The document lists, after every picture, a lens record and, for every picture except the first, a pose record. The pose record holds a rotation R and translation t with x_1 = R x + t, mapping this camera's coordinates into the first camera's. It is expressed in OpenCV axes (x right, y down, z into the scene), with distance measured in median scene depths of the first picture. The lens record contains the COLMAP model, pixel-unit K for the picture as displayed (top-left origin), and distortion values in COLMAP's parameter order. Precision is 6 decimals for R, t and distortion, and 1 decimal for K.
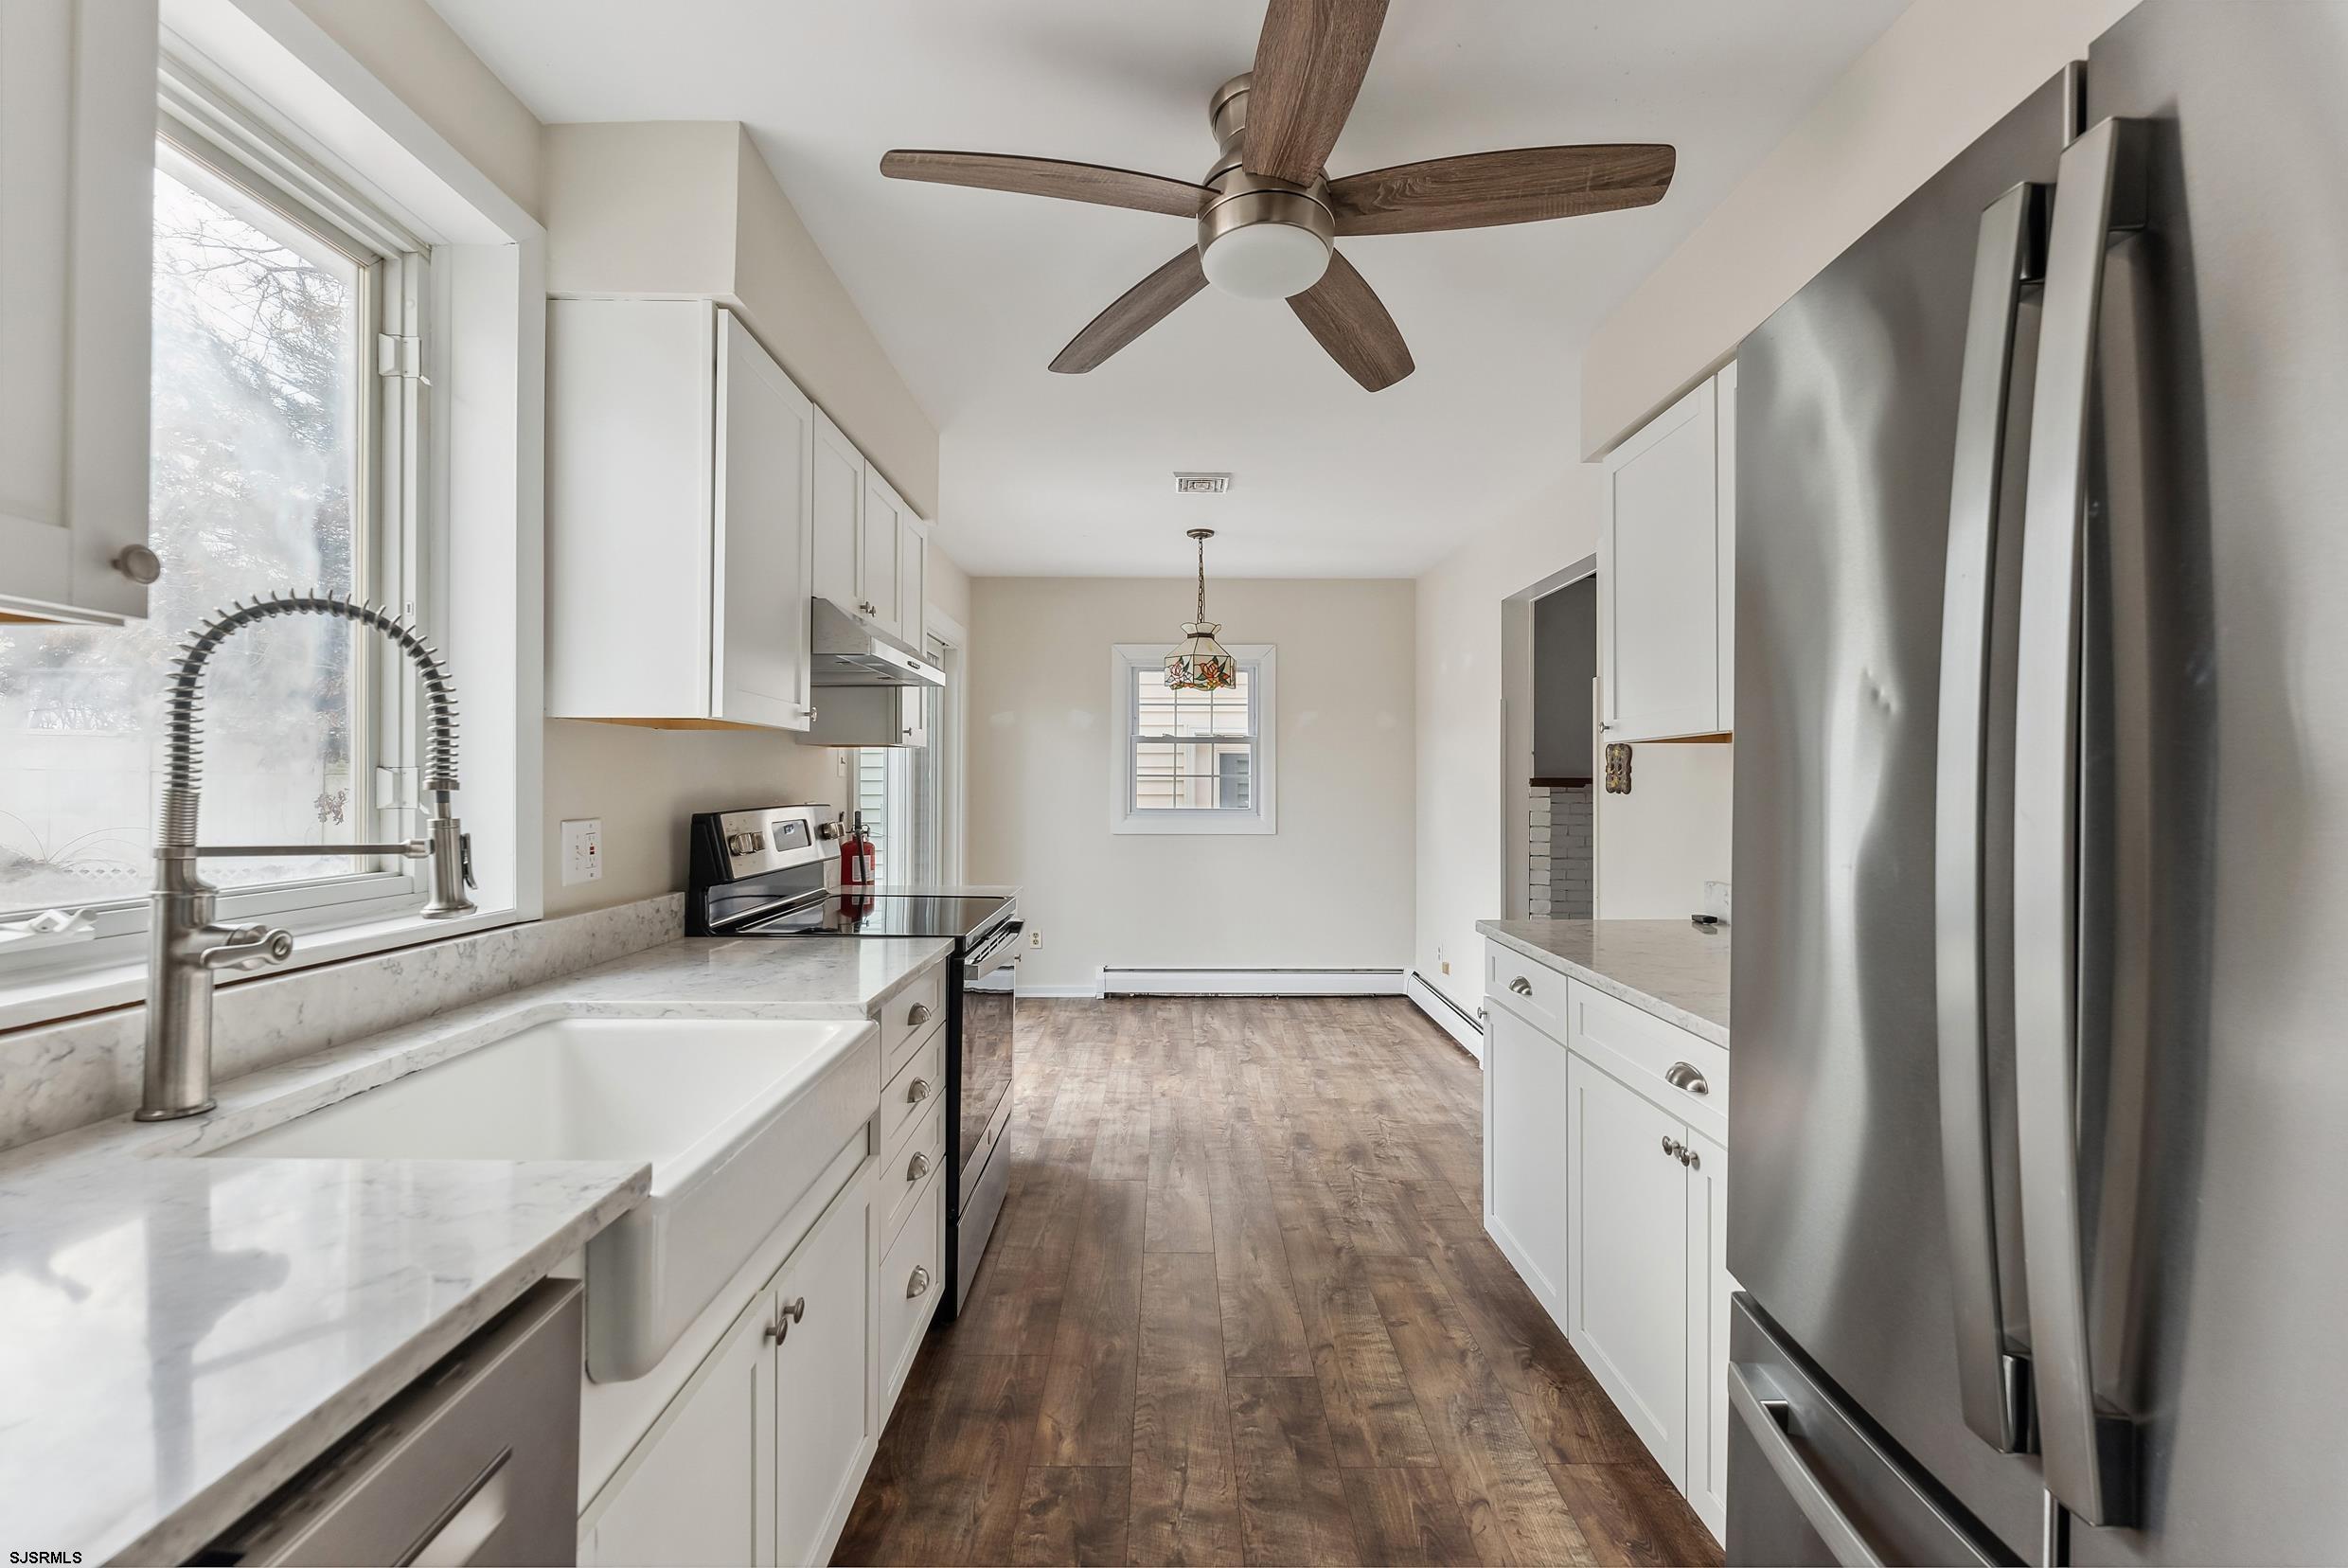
lens RADIAL K [[964.1, 0, 1157.4], [0, 964.1, 782.5], [0, 0, 1]] dist [0.001336, -0.000088]
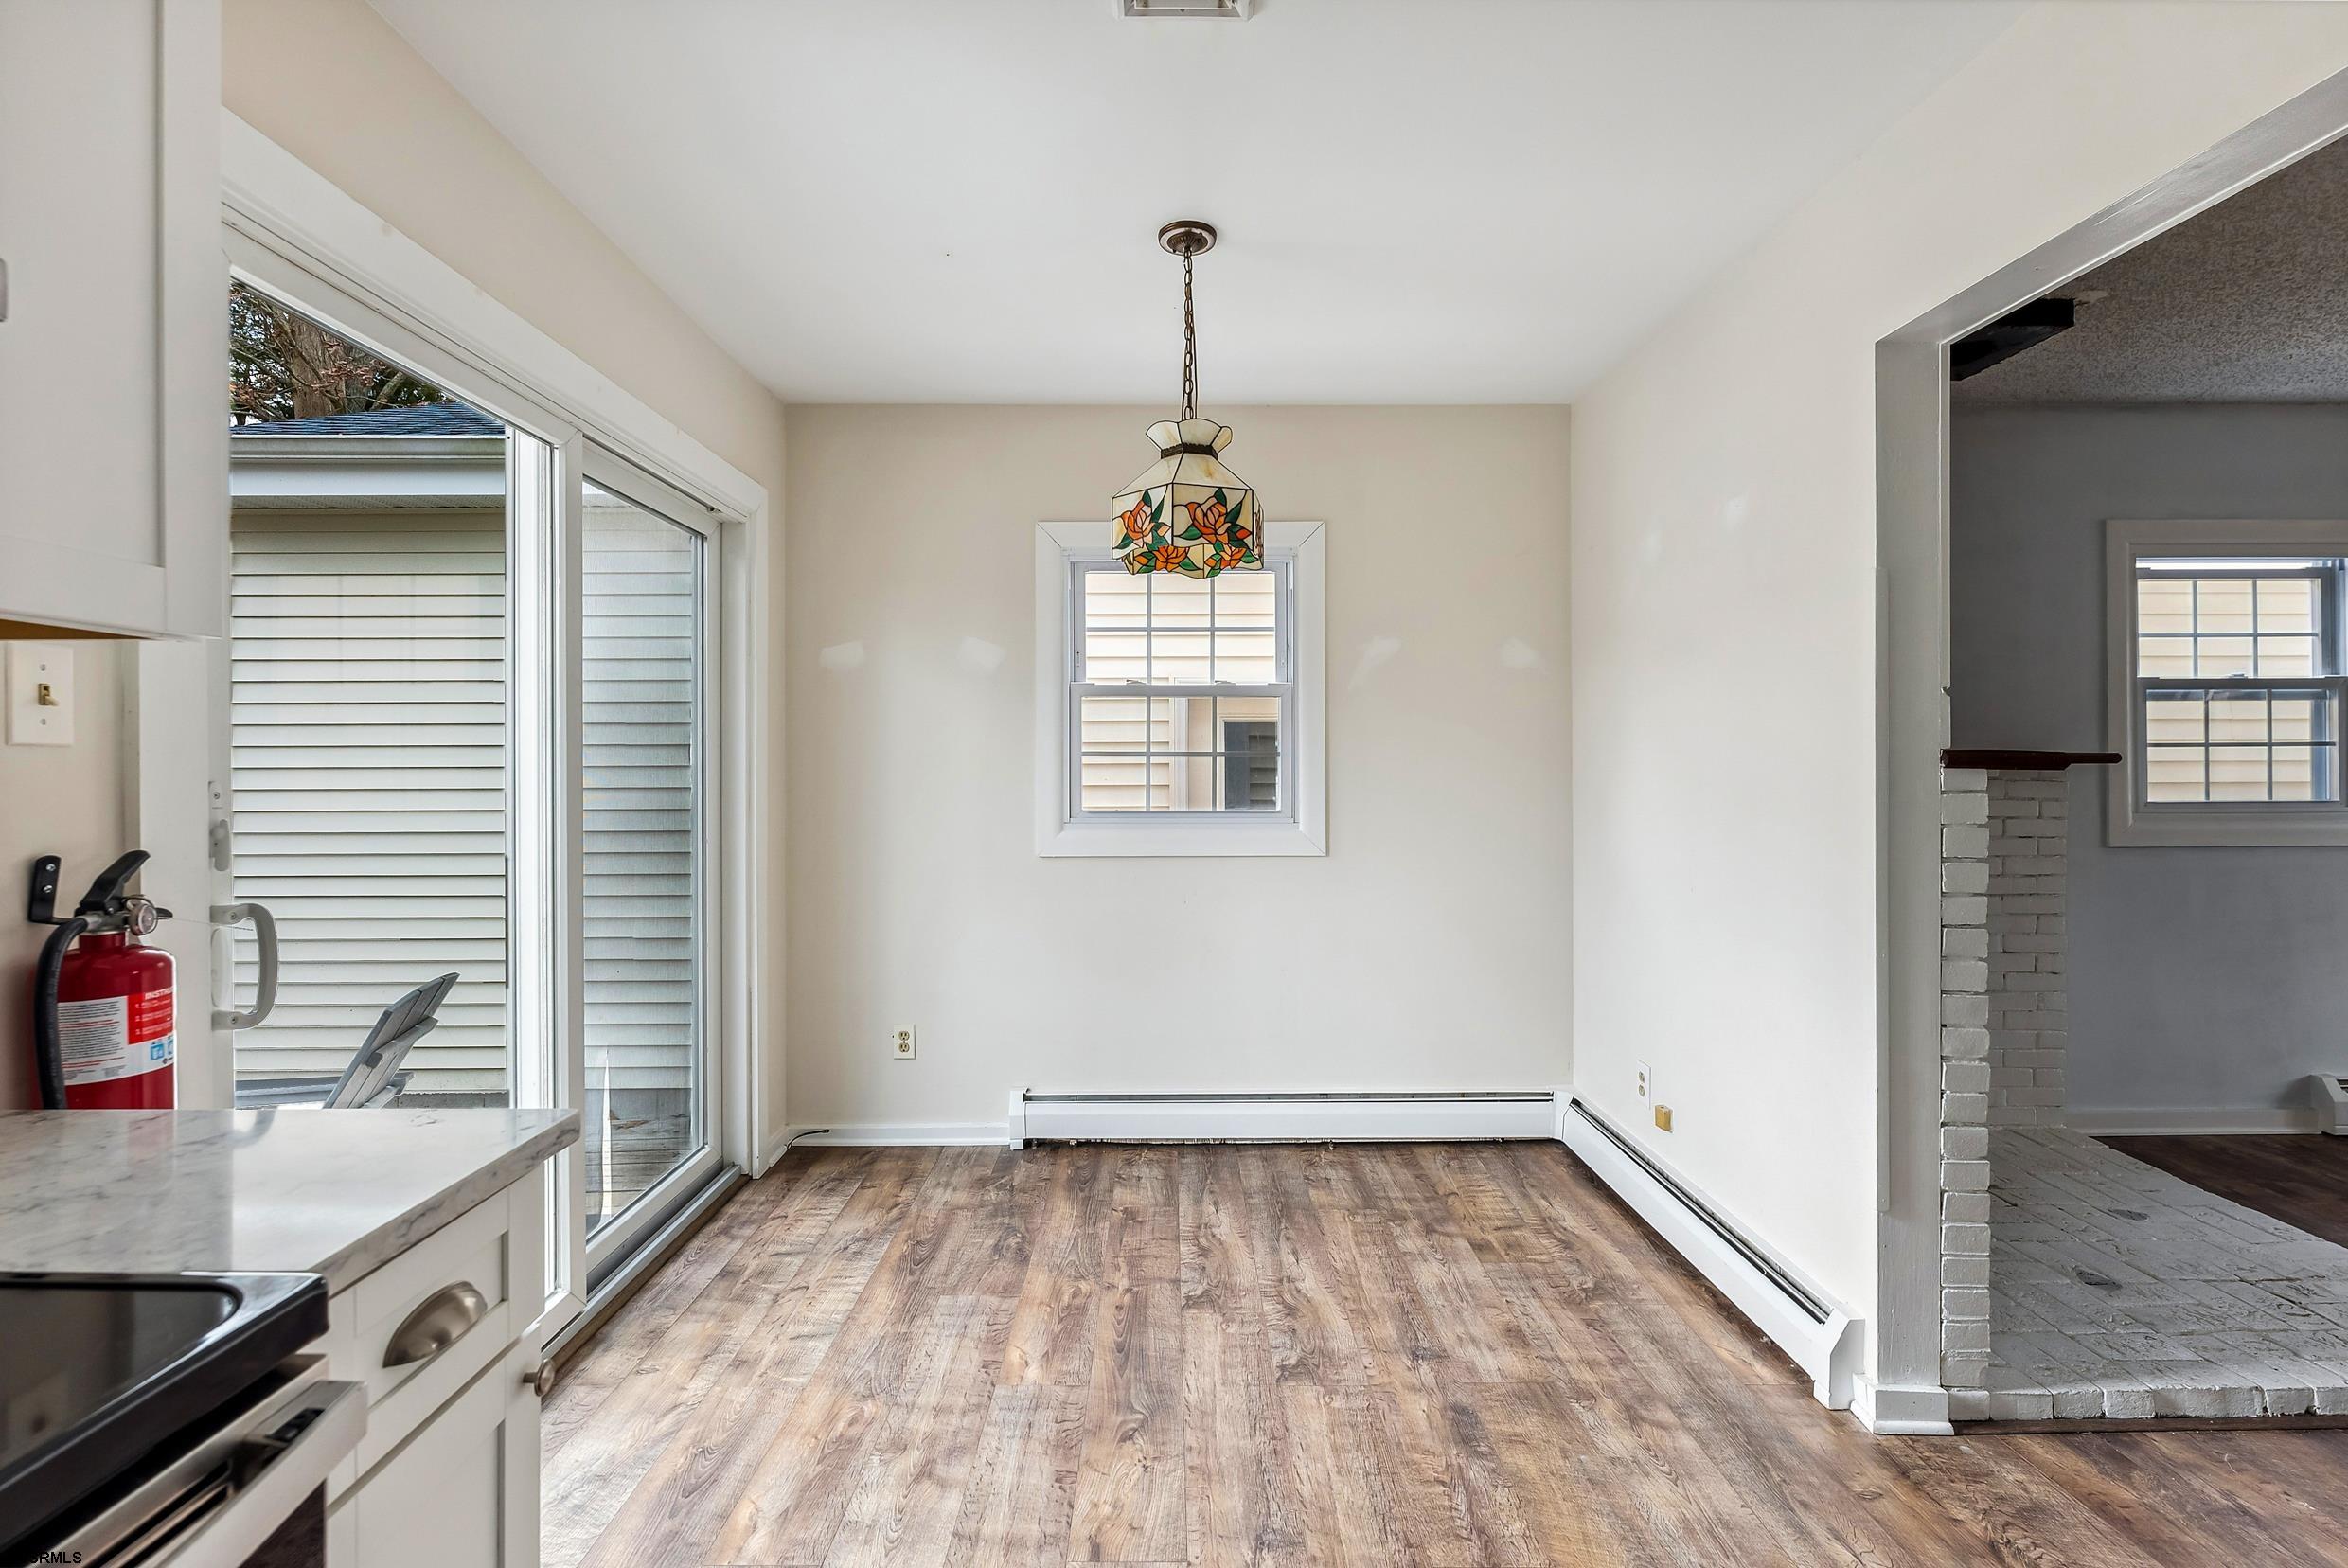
lens RADIAL K [[1033.3, 0, 1156.5], [0, 1033.3, 775.1], [0, 0, 1]] dist [0.000537, 0.001127]
pose [[0.999983, -0.005114, 0.002972, 0.027283], [0.005095, 0.999967, 0.006363, 0.002361], [-0.003004, -0.006348, 0.999975, 0.501189]]
